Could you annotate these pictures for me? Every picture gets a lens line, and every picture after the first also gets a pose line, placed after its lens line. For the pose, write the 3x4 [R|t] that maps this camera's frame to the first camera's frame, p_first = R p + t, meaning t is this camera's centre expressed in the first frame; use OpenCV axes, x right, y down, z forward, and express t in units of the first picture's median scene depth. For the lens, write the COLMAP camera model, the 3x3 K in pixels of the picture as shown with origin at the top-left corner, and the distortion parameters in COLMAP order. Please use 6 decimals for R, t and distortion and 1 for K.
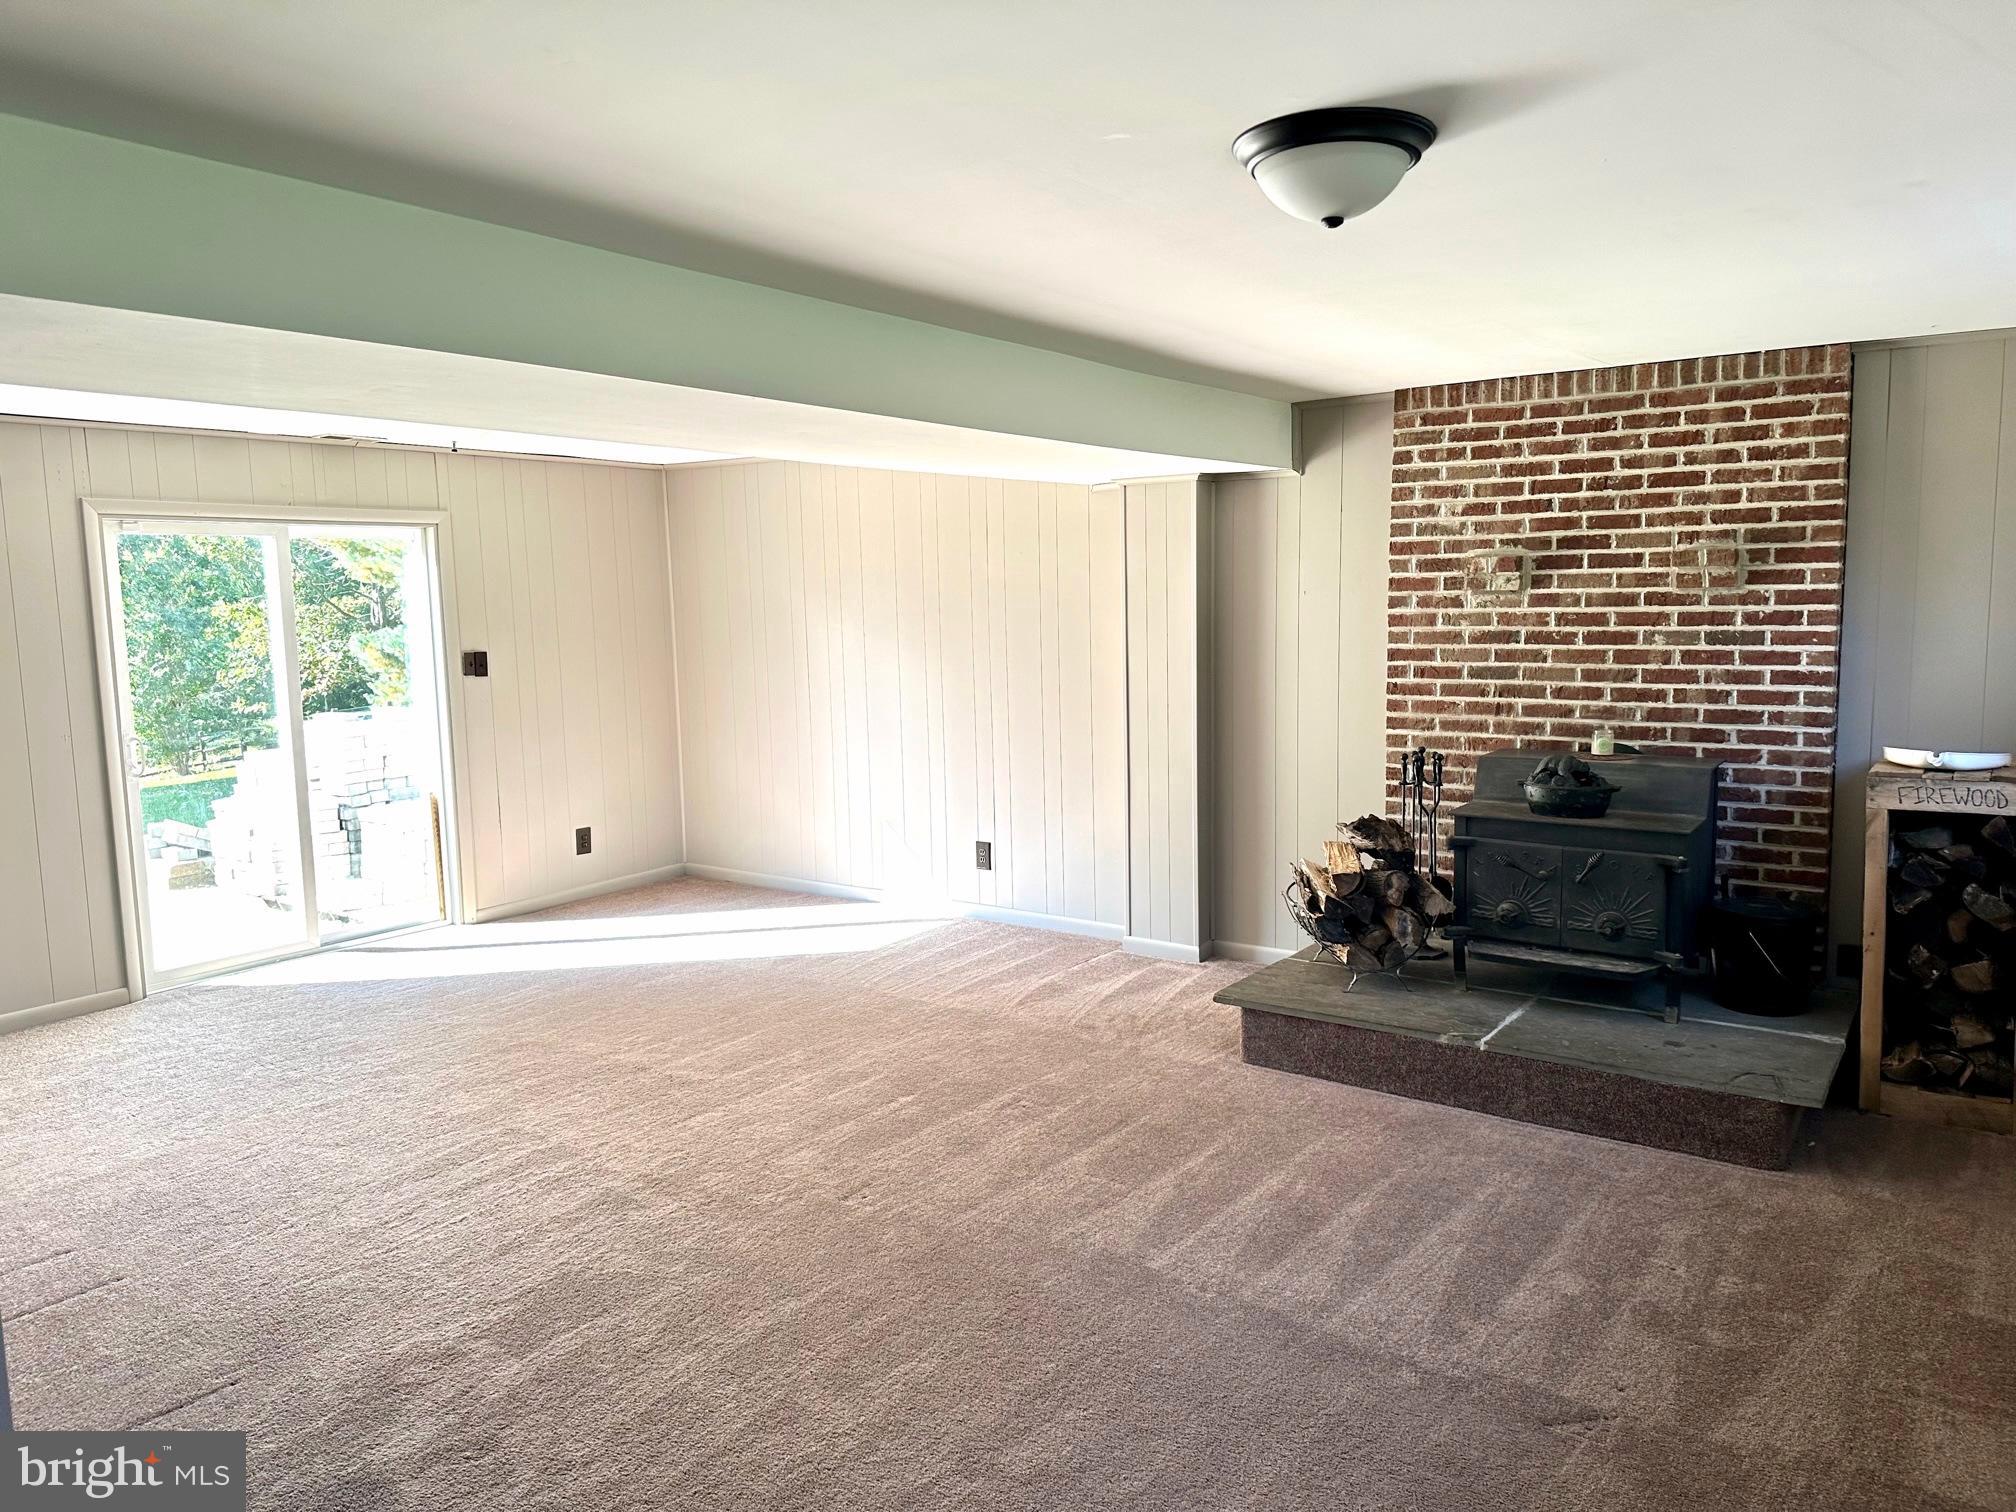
lens RADIAL K [[1413.5, 0, 1006.8], [0, 1413.5, 761.5], [0, 0, 1]] dist [-0.008651, -0.004598]
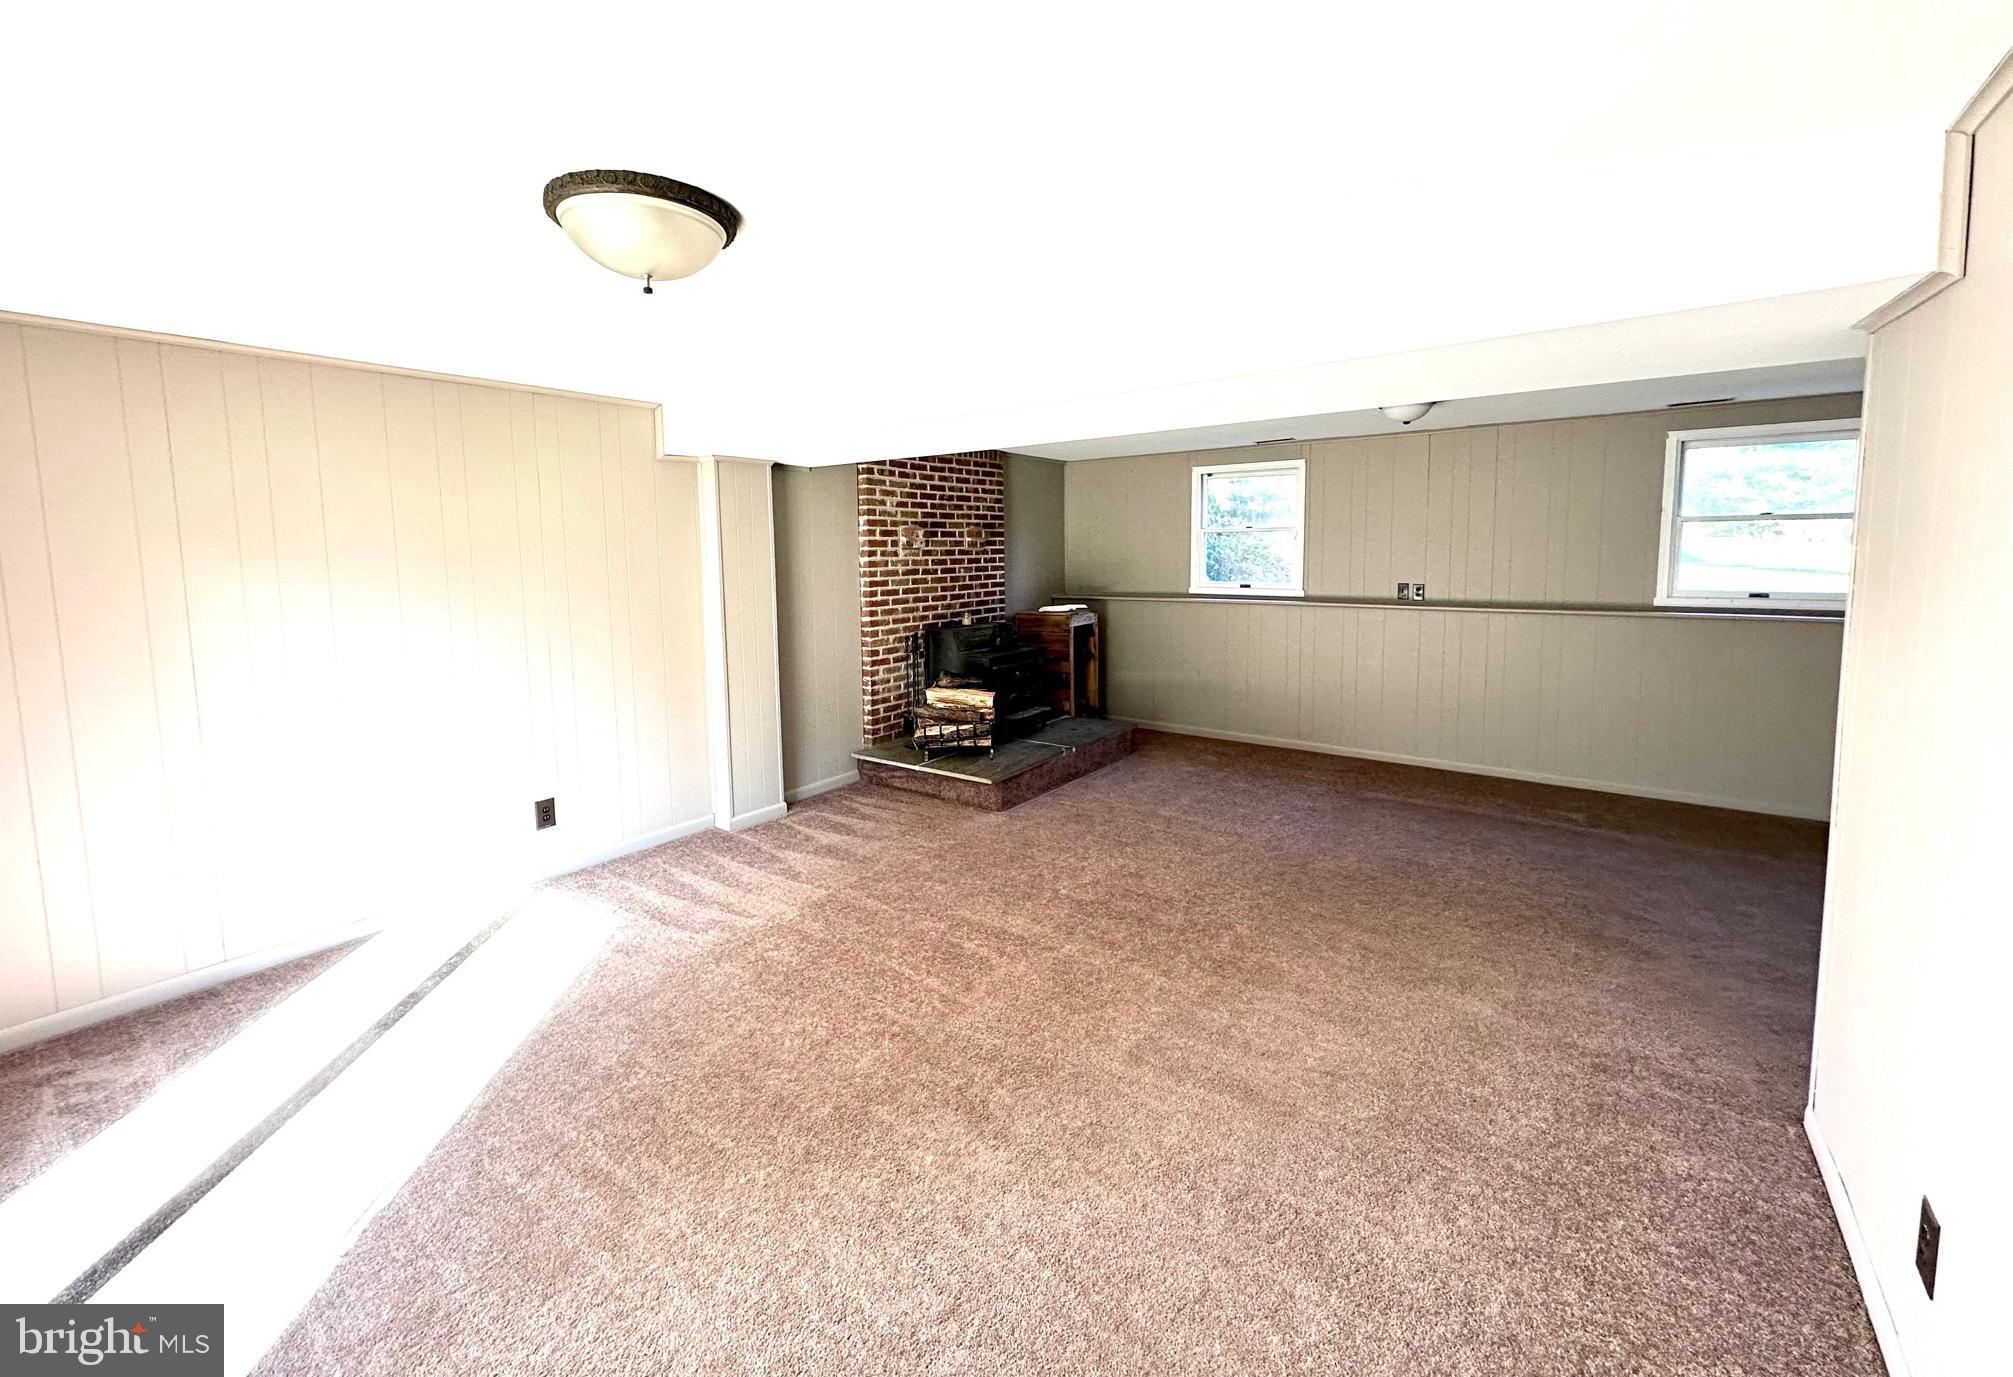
lens RADIAL K [[786.9, 0, 1016.4], [0, 786.9, 620.3], [0, 0, 1]] dist [-0.002312, -0.000148]
pose [[0.004155, -0.068732, 0.997626, -0.746045], [0.134888, 0.988556, 0.067546, -0.079617], [-0.990852, 0.134287, 0.013379, 0.889741]]
